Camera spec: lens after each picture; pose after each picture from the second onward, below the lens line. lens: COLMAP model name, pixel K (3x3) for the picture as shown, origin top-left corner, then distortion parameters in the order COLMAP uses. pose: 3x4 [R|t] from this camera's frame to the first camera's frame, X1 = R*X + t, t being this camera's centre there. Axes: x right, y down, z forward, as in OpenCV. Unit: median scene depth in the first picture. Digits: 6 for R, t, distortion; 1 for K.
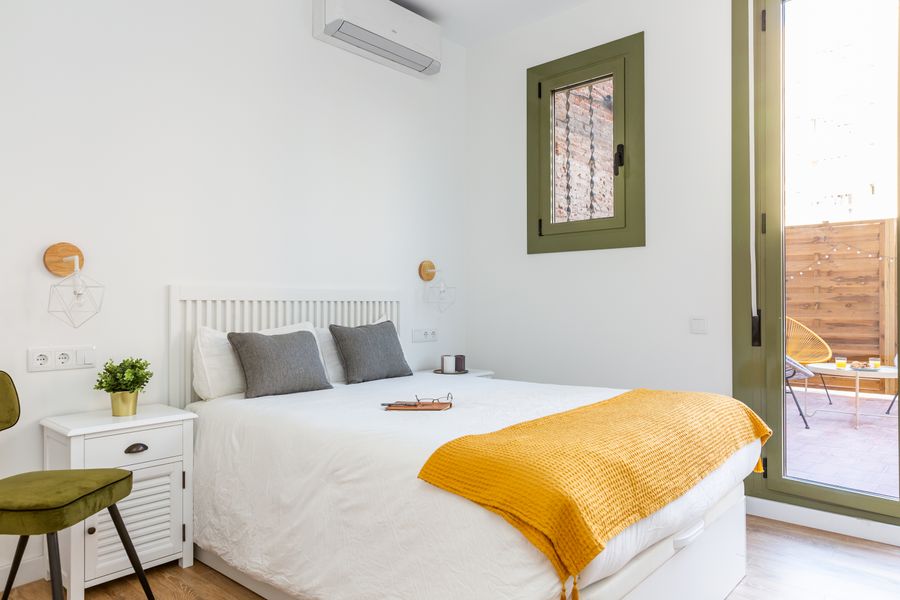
lens RADIAL K [[598.0, 0, 447.5], [0, 598.0, 302.8], [0, 0, 1]] dist [0.005386, 0.000493]
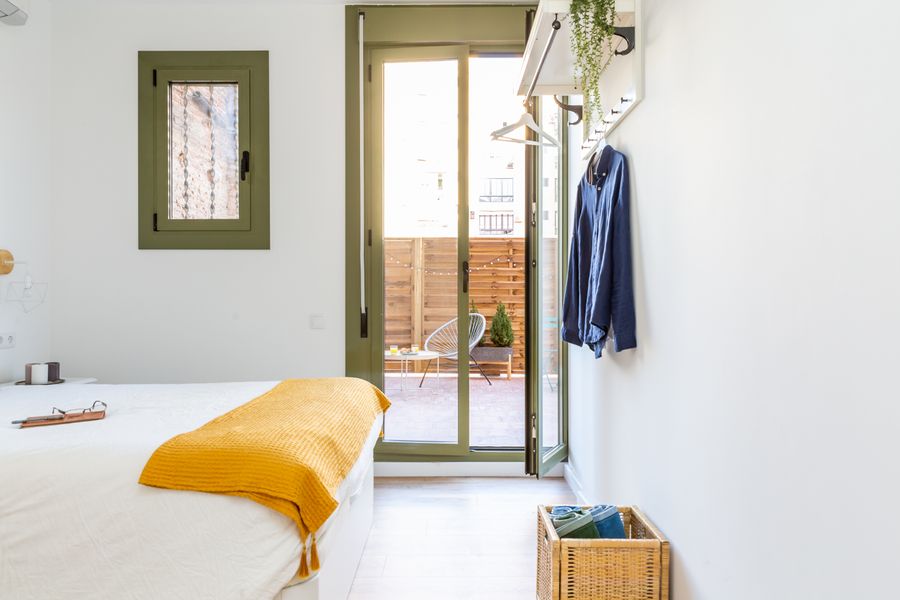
lens RADIAL K [[598.0, 0, 449.1], [0, 598.0, 299.9], [0, 0, 1]] dist [0.005386, 0.000493]
pose [[0.747732, 0.005025, 0.663981, -0.174355], [-0.003238, 0.999987, -0.003921, -0.000487], [-0.663992, 0.000782, 0.747739, -0.029111]]
